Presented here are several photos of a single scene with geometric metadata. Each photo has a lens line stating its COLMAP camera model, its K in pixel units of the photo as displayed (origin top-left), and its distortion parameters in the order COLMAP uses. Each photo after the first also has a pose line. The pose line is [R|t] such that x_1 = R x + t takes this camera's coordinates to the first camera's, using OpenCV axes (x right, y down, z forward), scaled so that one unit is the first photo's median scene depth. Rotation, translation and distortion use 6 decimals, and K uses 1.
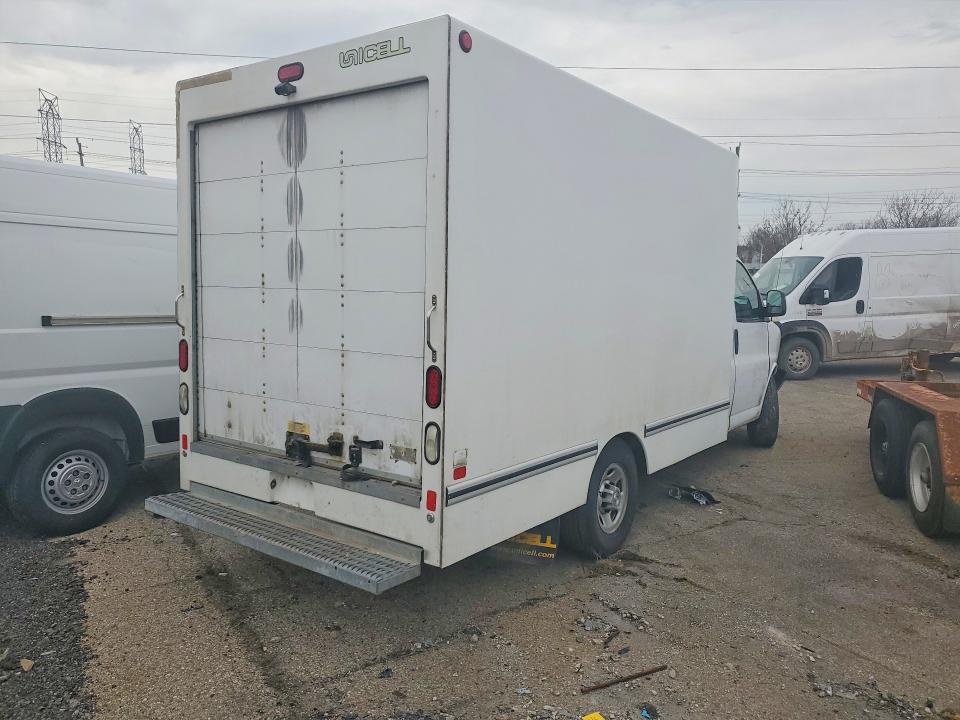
lens RADIAL K [[781.8, 0, 480.0], [0, 781.8, 360.0], [0, 0, 1]] dist [0.093423, -0.237163]
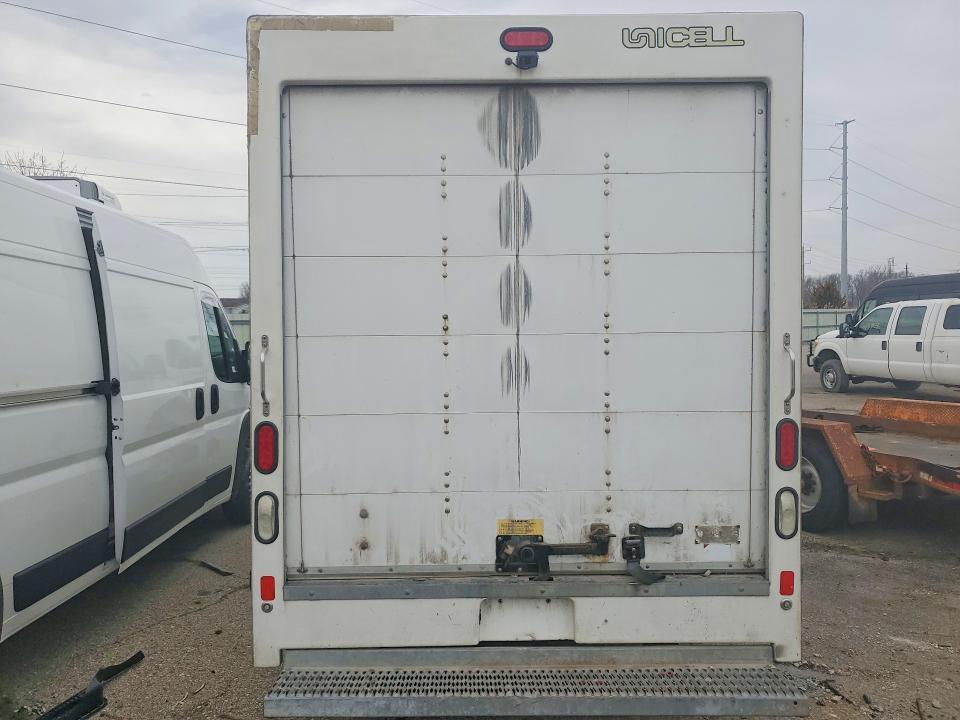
lens RADIAL K [[781.8, 0, 480.0], [0, 781.8, 360.0], [0, 0, 1]] dist [0.093423, -0.237163]
pose [[0.788977, -0.042007, 0.612985, -0.726125], [0.082459, 0.995874, -0.037887, -0.043814], [-0.608864, 0.080439, 0.789186, 0.467328]]
